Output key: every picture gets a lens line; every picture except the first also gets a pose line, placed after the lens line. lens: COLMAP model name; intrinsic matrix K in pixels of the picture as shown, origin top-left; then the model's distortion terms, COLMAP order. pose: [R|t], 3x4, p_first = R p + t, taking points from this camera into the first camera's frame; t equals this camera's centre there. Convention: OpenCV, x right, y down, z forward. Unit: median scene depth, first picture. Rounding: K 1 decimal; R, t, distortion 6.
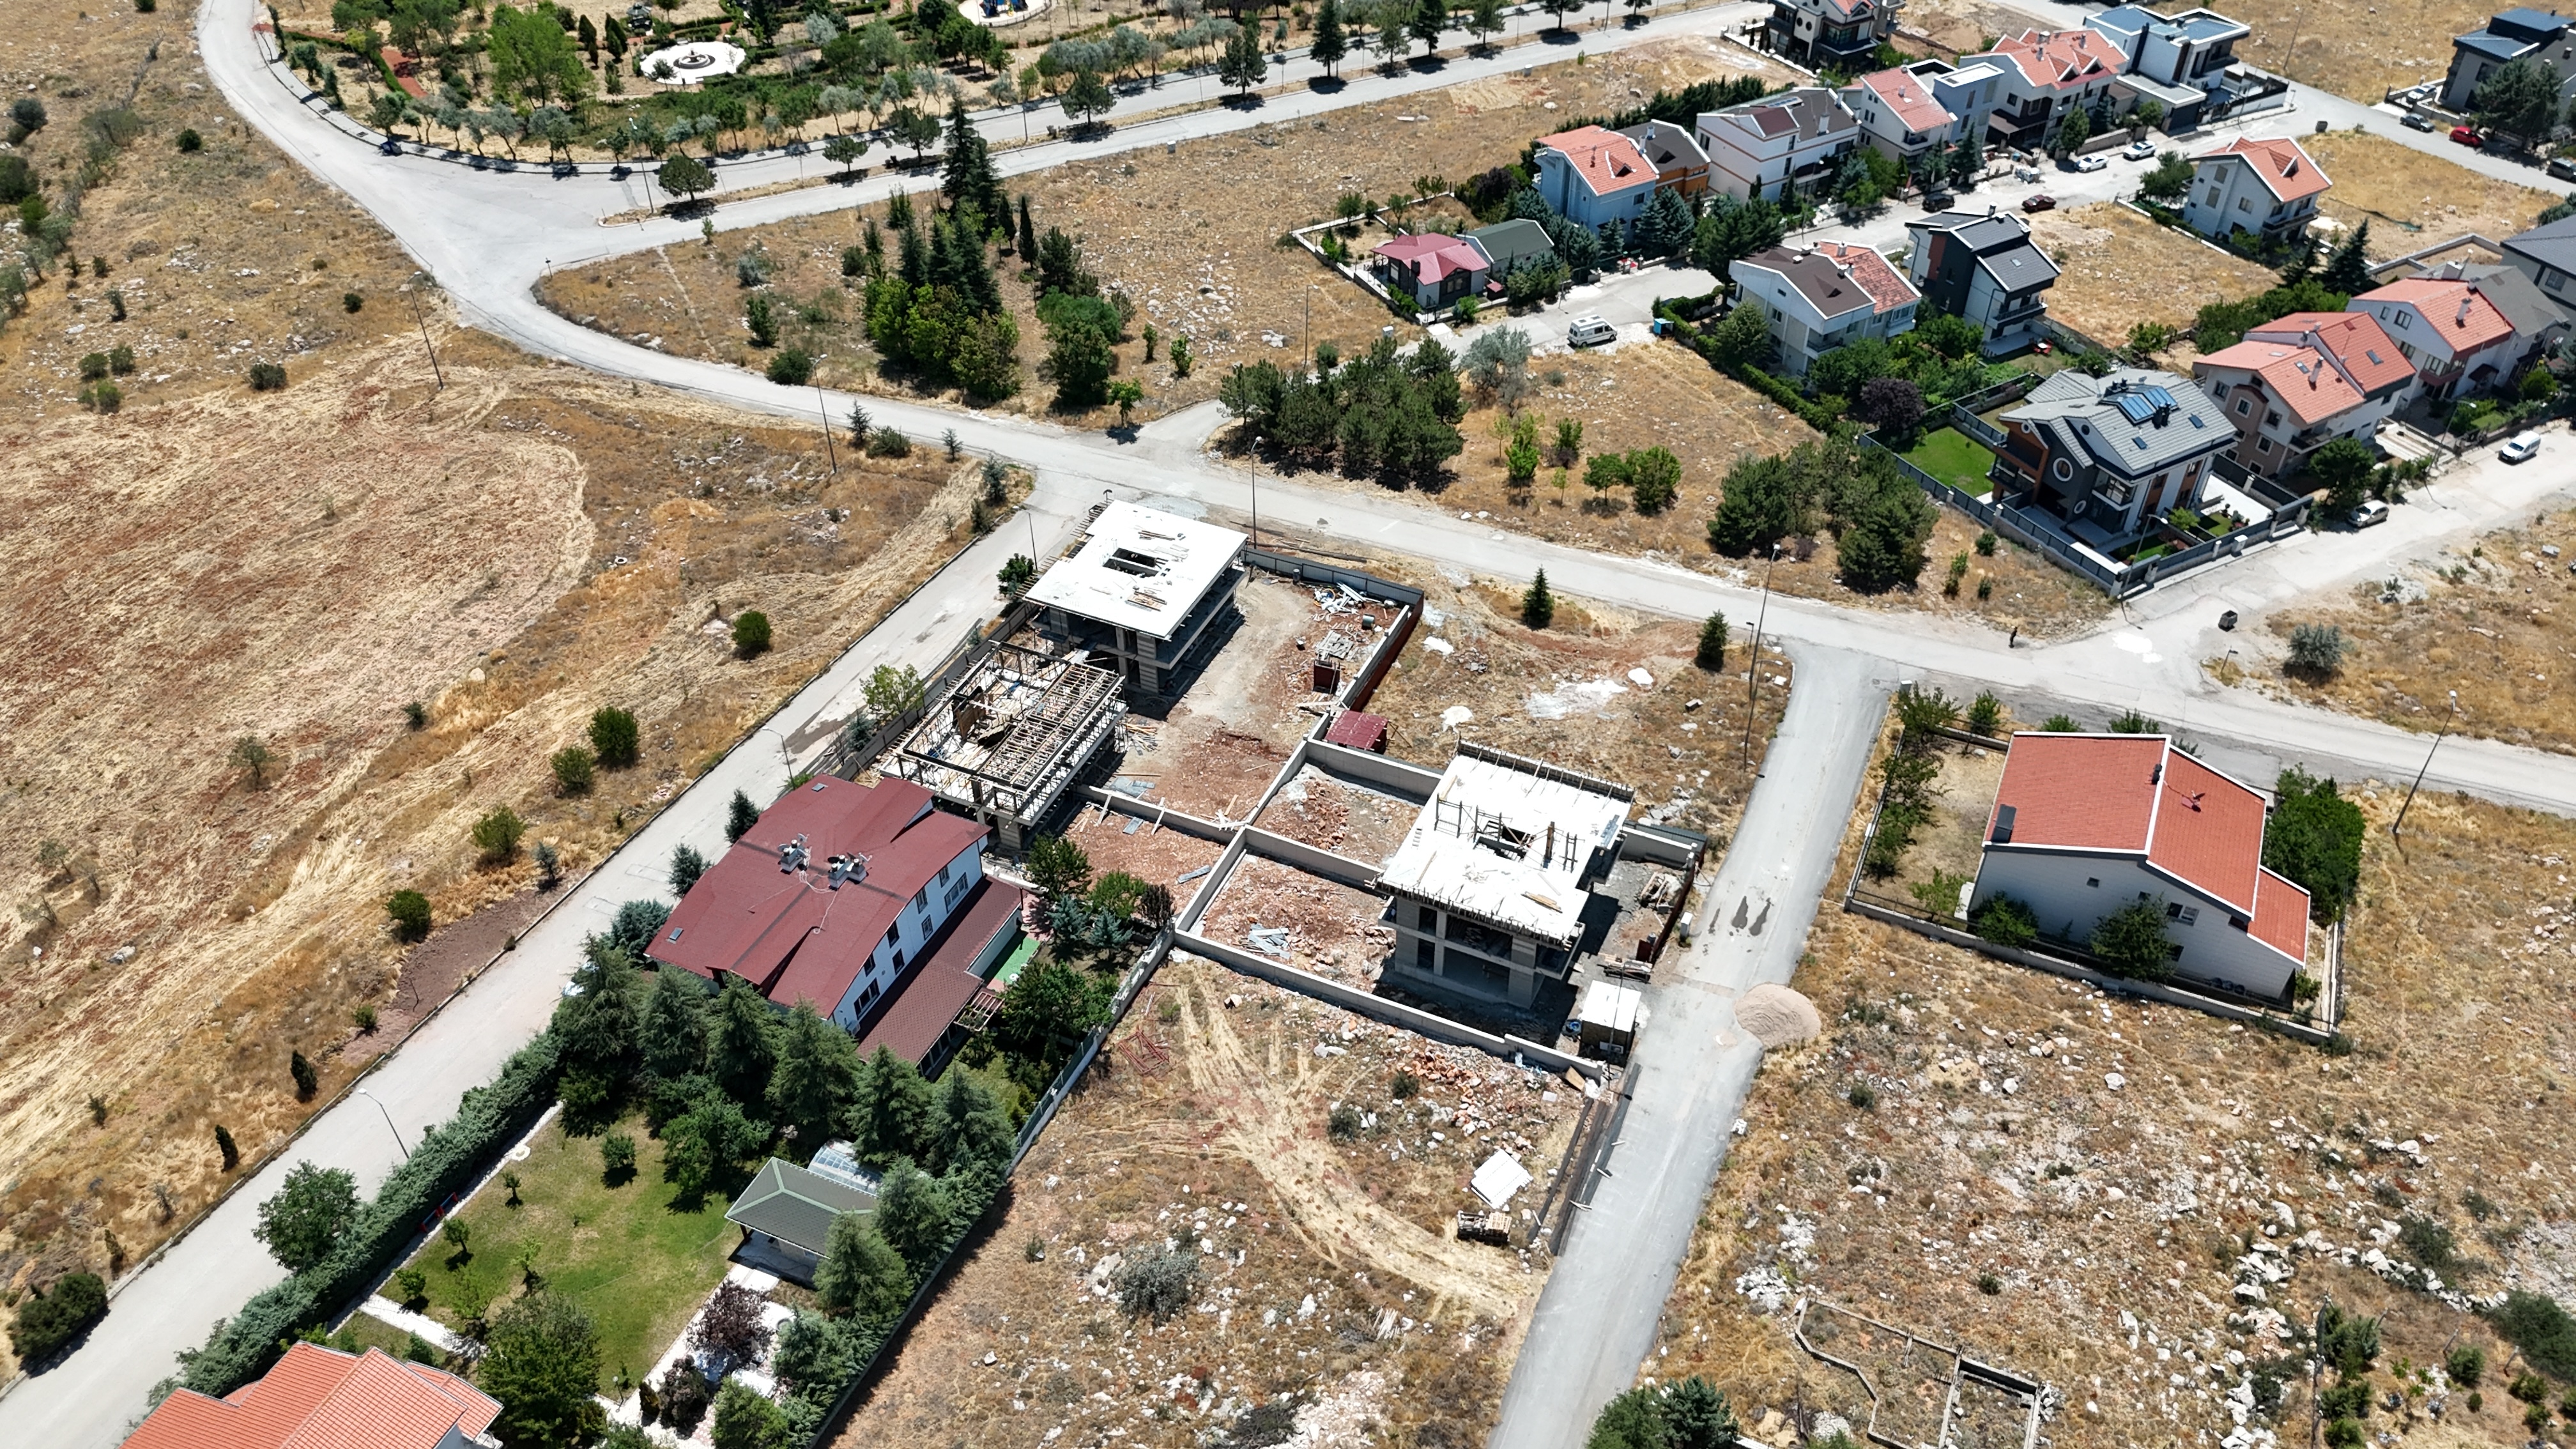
lens RADIAL K [[1912.2, 0, 1288.6], [0, 1912.2, 713.3], [0, 0, 1]] dist [0.077332, -0.081698]
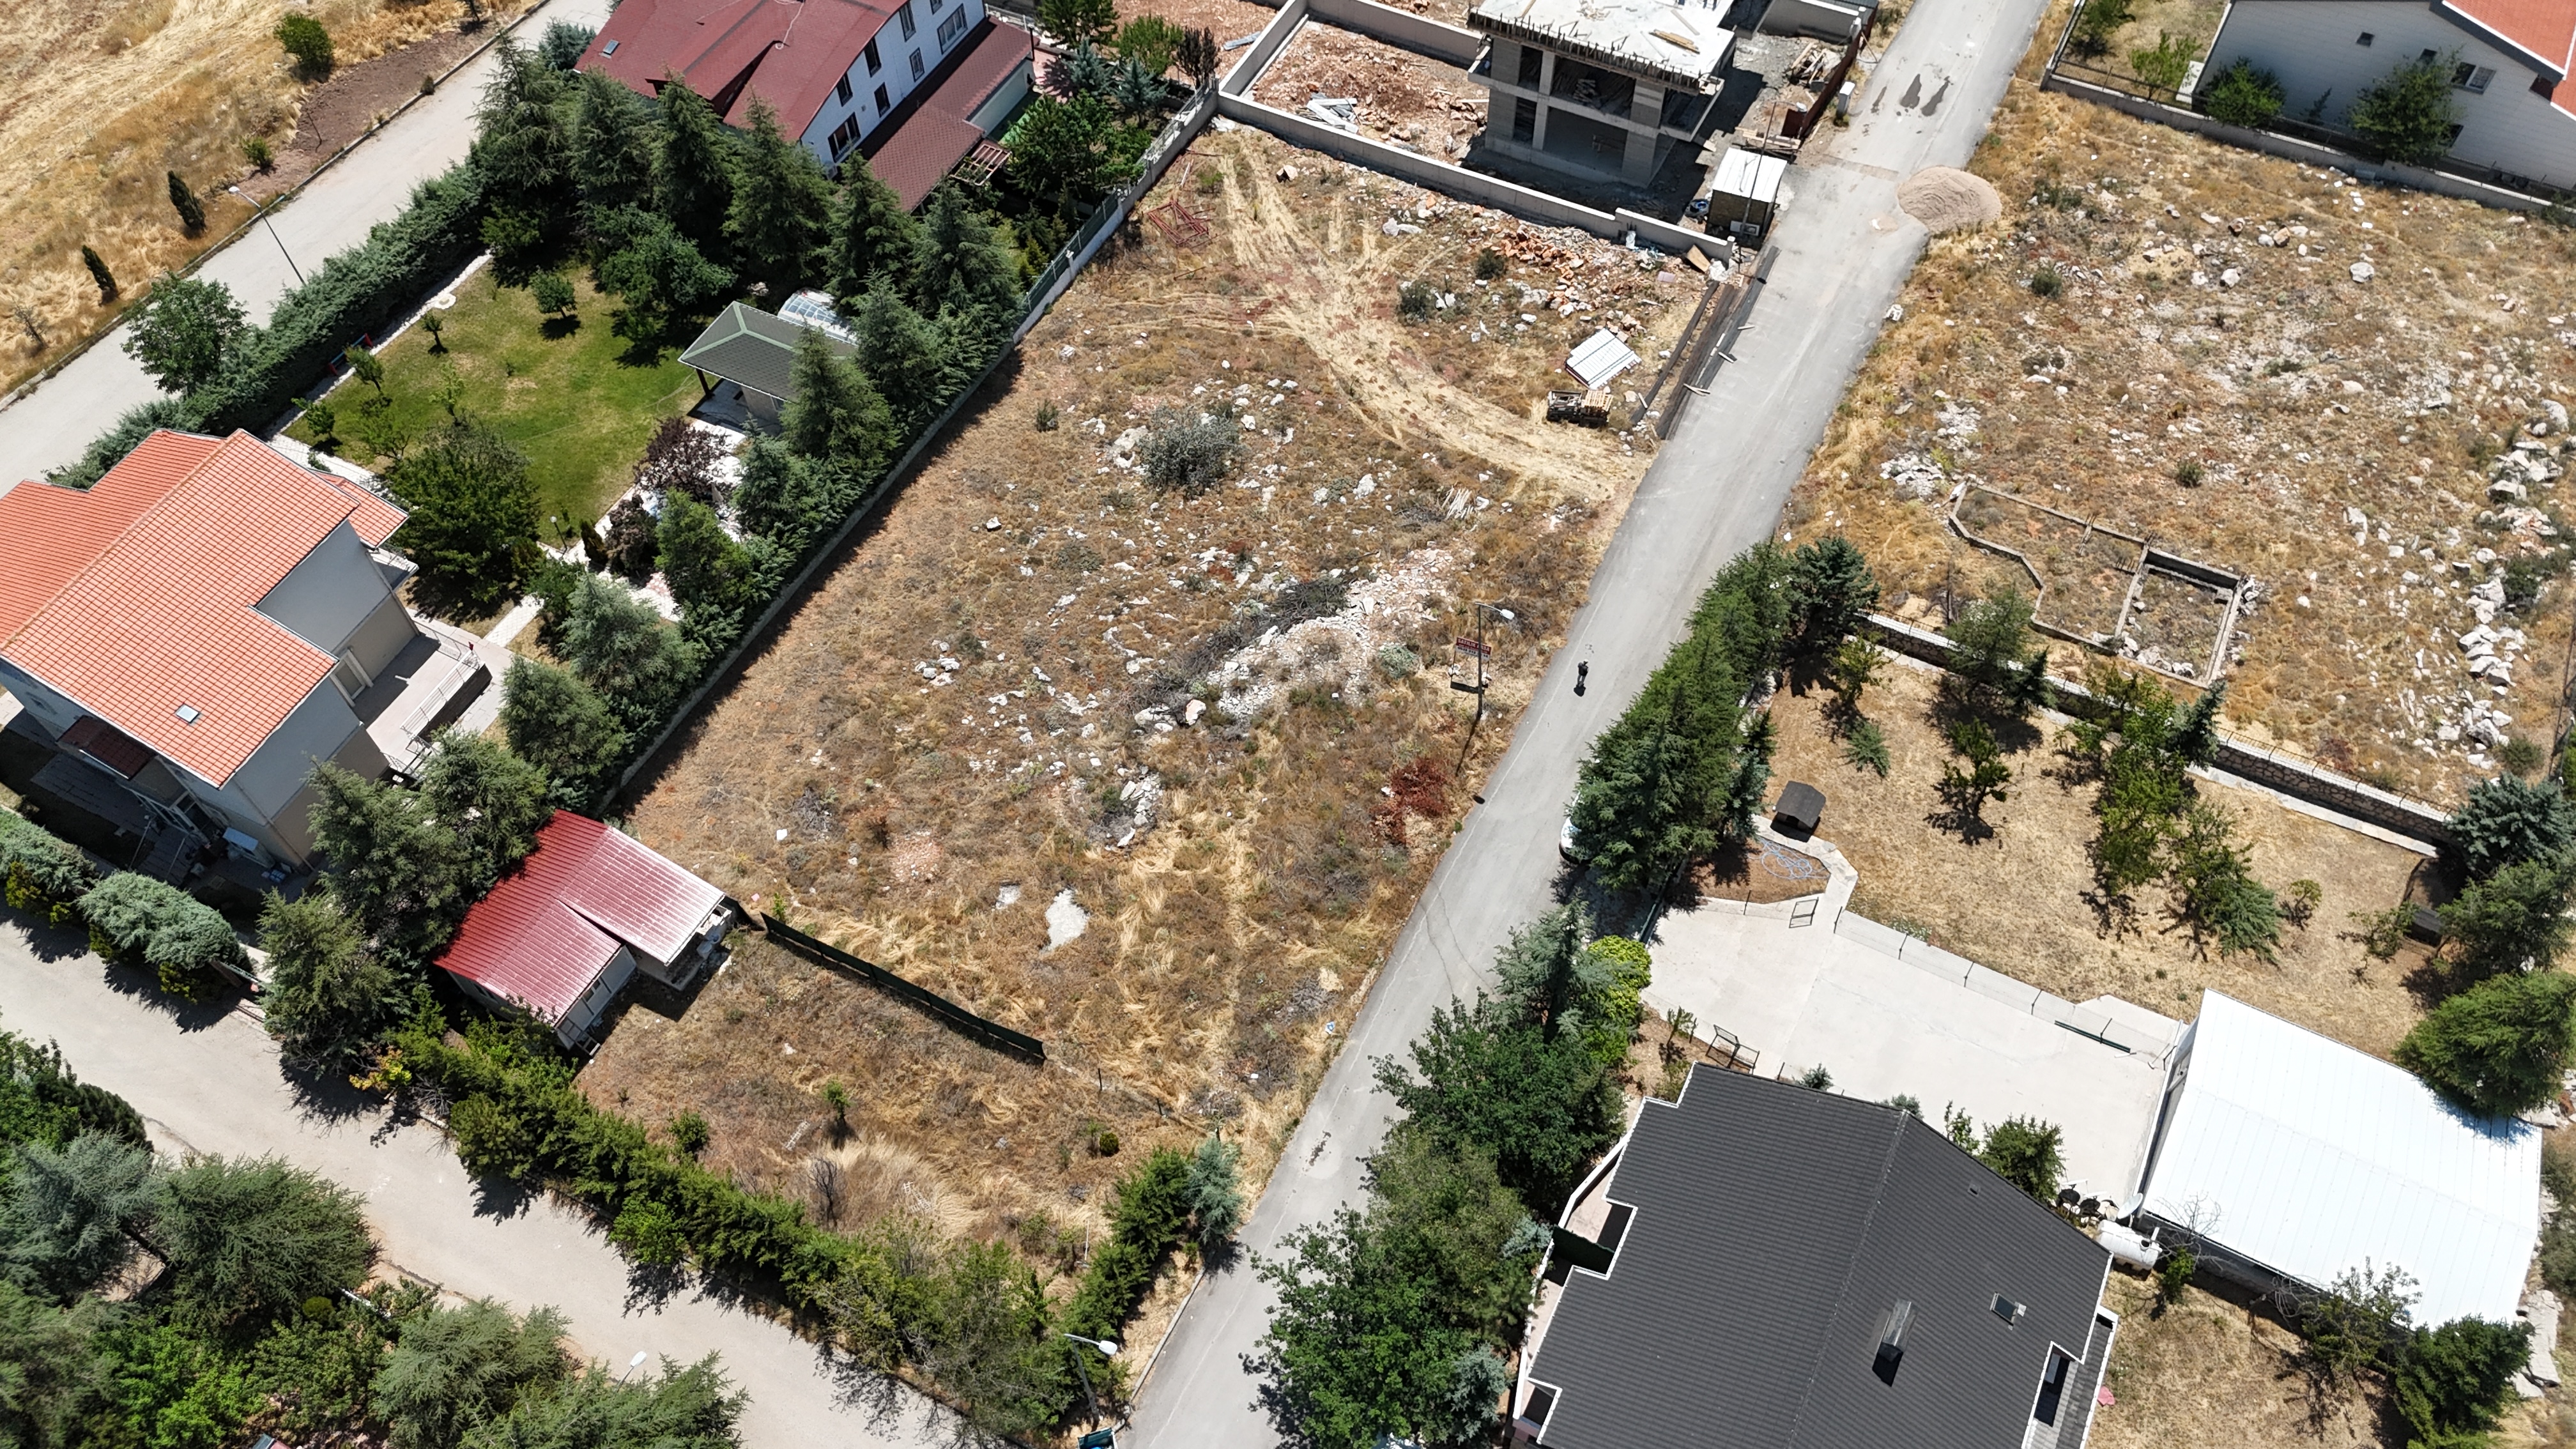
lens RADIAL K [[1912.2, 0, 1286.8], [0, 1912.2, 710.3], [0, 0, 1]] dist [0.077332, -0.081698]
pose [[0.999087, 0.033122, -0.026987, 0.001089], [-0.024976, 0.965263, 0.260085, 0.173490], [0.034664, -0.259173, 0.965209, 0.148753]]
